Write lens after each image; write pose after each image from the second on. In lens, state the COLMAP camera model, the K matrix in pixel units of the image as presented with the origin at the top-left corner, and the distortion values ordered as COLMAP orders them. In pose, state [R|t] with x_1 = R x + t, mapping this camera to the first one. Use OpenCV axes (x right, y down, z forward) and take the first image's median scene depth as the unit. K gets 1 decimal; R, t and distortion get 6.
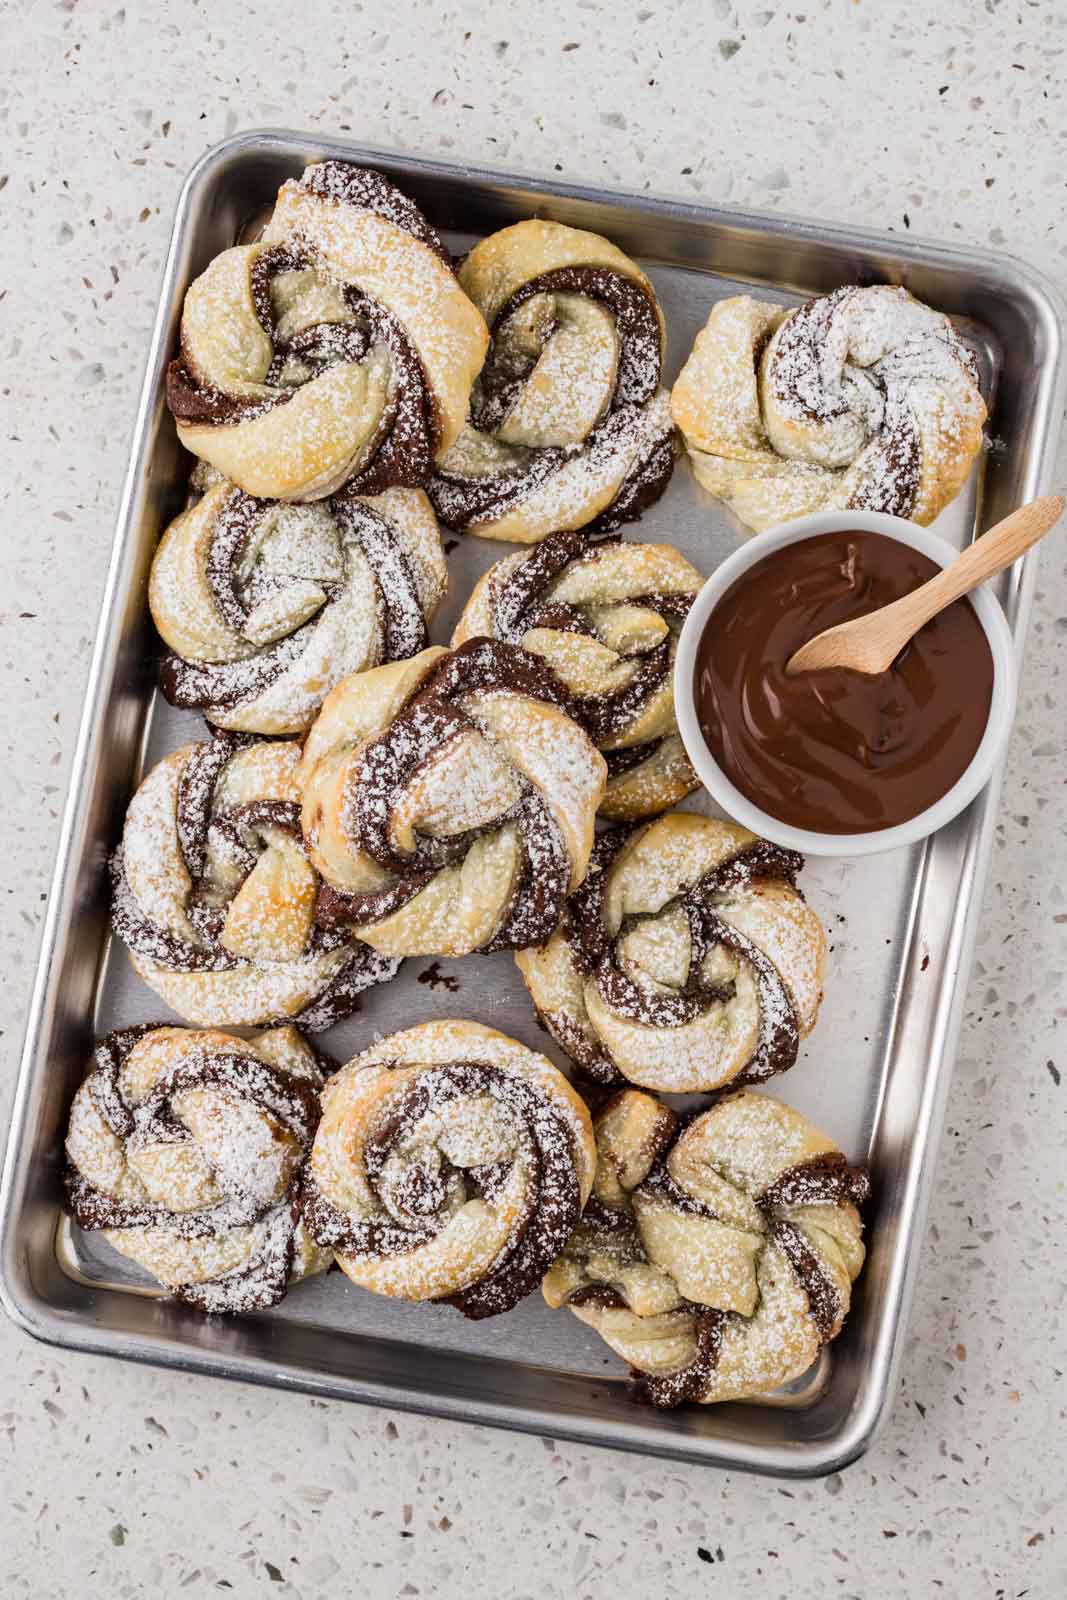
lens RADIAL K [[2450.8, 0, 534.4], [0, 2450.8, 820.4], [0, 0, 1]] dist [-0.221399, 0.020301]
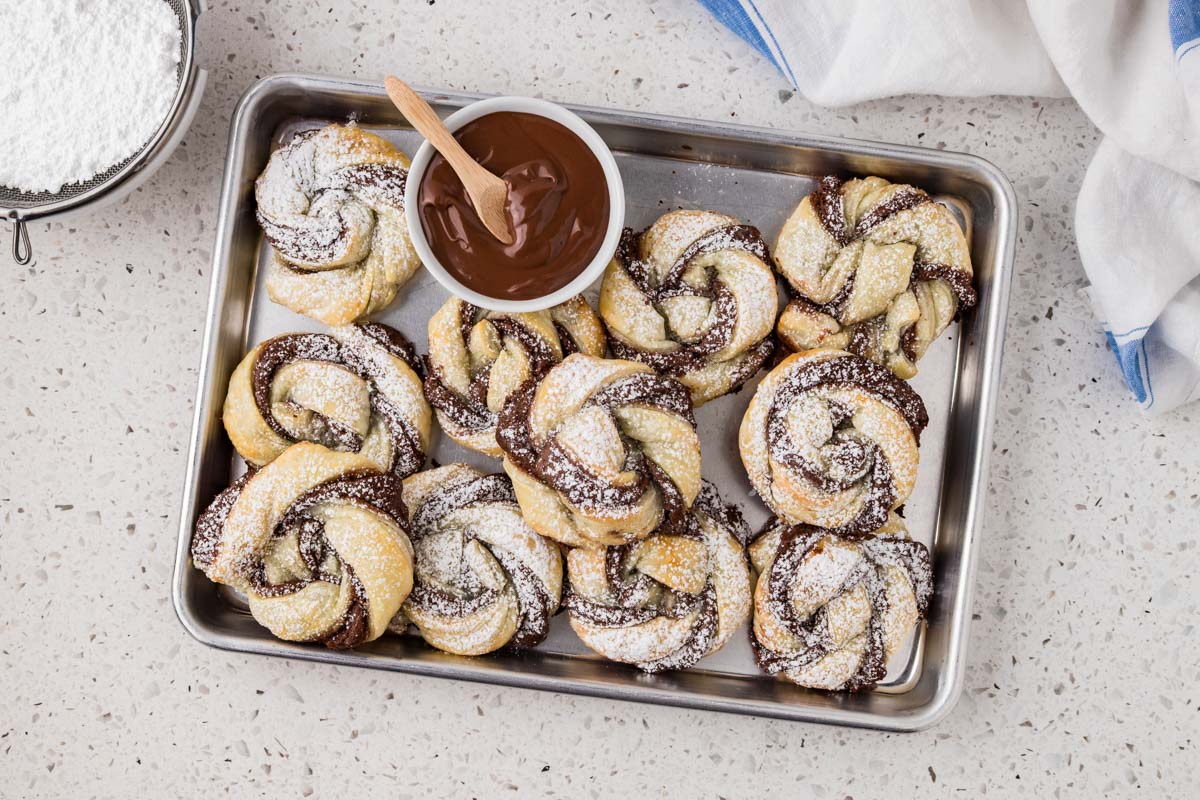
lens RADIAL K [[1838.1, 0, 600.0], [0, 1838.1, 400.0], [0, 0, 1]] dist [-0.221399, 0.020301]
pose [[-0.051298, -0.997824, 0.041419, -0.049527], [0.998399, -0.050250, 0.025959, -0.037022], [-0.023822, 0.042685, 0.998805, -0.177325]]
